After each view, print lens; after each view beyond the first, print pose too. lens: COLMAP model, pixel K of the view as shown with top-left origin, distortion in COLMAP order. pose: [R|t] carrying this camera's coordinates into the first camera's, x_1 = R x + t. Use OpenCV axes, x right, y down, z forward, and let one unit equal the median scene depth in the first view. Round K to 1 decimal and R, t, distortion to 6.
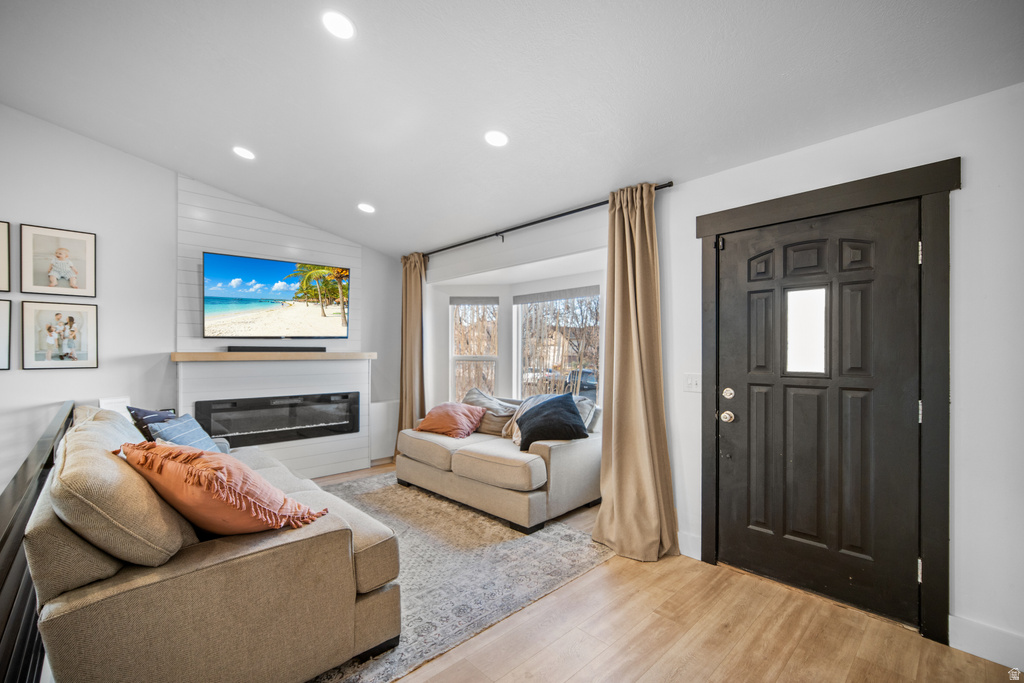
lens RADIAL K [[420.3, 0, 517.8], [0, 420.3, 351.2], [0, 0, 1]] dist [-0.005014, 0.000829]
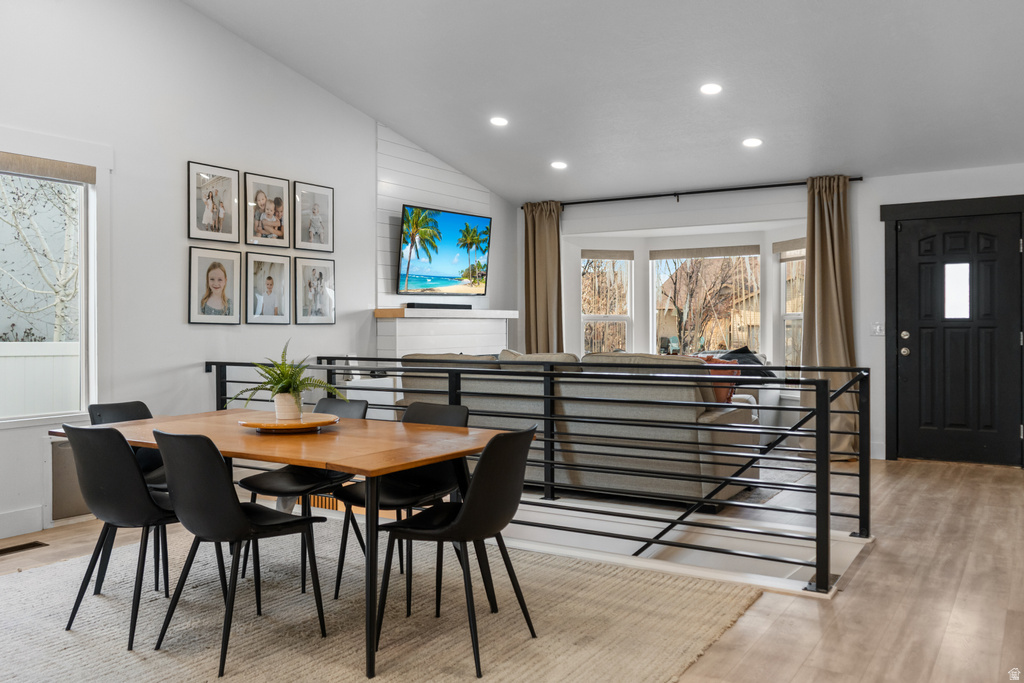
lens RADIAL K [[847.3, 0, 506.4], [0, 847.3, 328.8], [0, 0, 1]] dist [-0.012327, 0.008783]
pose [[0.967024, -0.006530, 0.254603, -1.331375], [0.005327, 0.999971, 0.005412, 0.050584], [-0.254631, -0.003877, 0.967031, -1.227885]]
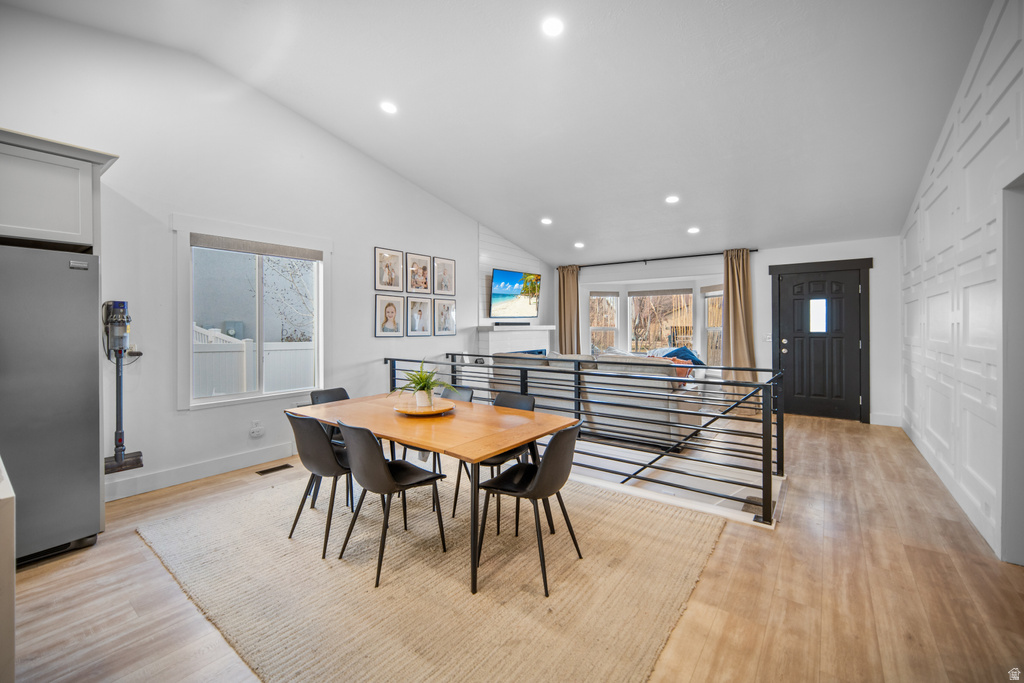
lens RADIAL K [[420.3, 0, 505.6], [0, 420.3, 324.4], [0, 0, 1]] dist [-0.005014, 0.000829]
pose [[0.985687, -0.005622, 0.168494, -1.302031], [0.005528, 0.999984, 0.001029, -0.006883], [-0.168497, -0.000083, 0.985702, -0.963252]]
